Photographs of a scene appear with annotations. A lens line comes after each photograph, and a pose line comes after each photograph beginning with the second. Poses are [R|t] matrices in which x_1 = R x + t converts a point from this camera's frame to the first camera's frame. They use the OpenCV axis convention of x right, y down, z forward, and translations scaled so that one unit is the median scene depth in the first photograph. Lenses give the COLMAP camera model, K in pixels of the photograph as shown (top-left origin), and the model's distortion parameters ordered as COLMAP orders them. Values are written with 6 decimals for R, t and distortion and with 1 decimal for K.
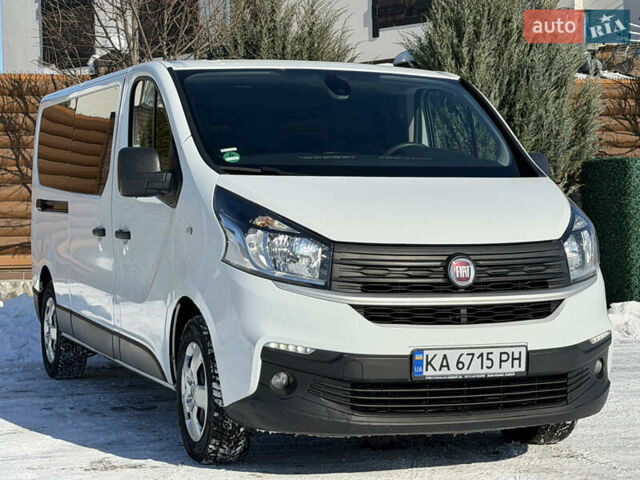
lens RADIAL K [[1452.9, 0, 319.4], [0, 1452.9, 255.9], [0, 0, 1]] dist [0.096111, 0.139599]
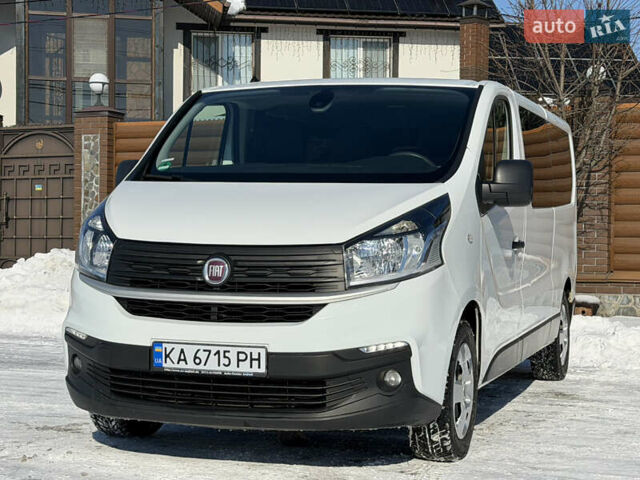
lens RADIAL K [[1283.9, 0, 327.9], [0, 1283.9, 250.1], [0, 0, 1]] dist [0.070646, 0.356205]
pose [[0.787749, 0.024142, -0.615523, 0.716481], [-0.039954, 0.999130, -0.011946, 0.003779], [0.614699, 0.034003, 0.788029, 0.327980]]
